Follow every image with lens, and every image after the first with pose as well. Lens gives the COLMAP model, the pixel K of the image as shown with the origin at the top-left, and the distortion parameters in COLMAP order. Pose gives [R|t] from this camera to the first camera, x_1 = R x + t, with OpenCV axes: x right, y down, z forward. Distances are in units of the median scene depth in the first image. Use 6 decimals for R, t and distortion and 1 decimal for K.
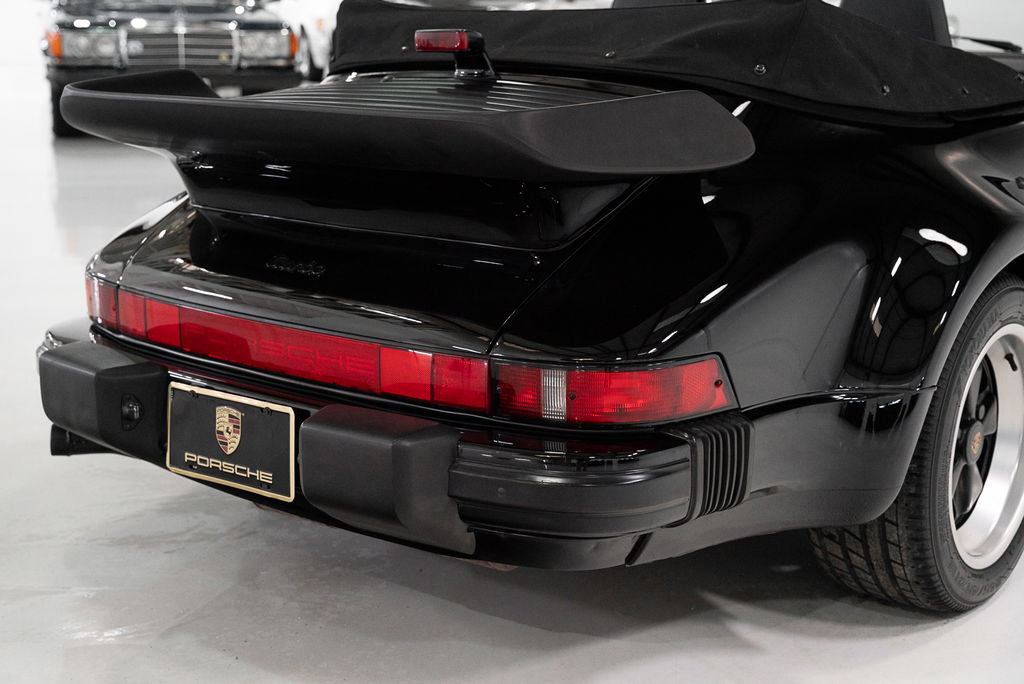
lens RADIAL K [[1375.9, 0, 508.0], [0, 1375.9, 340.8], [0, 0, 1]] dist [0.003811, 0.000000]
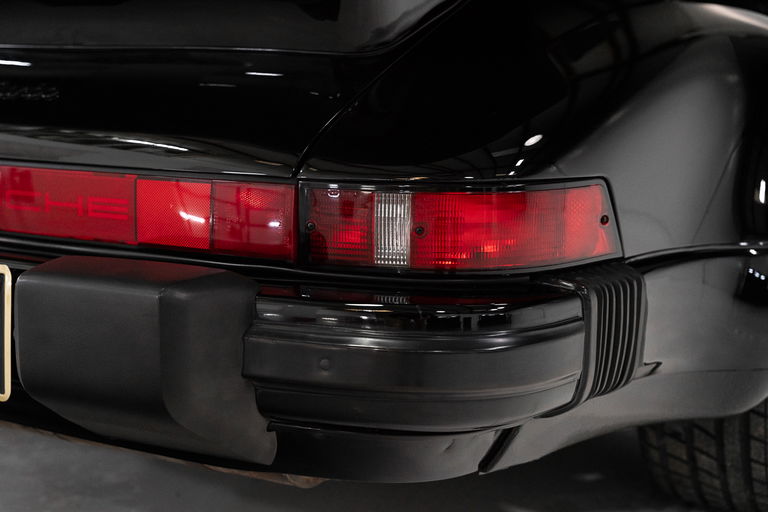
lens RADIAL K [[1031.9, 0, 381.4], [0, 1031.9, 264.0], [0, 0, 1]] dist [0.003811, 0.000000]
pose [[0.987206, -0.003167, 0.159419, -0.054299], [0.012395, 0.998302, -0.056921, 0.083925], [-0.158968, 0.058169, 0.985569, 0.465778]]
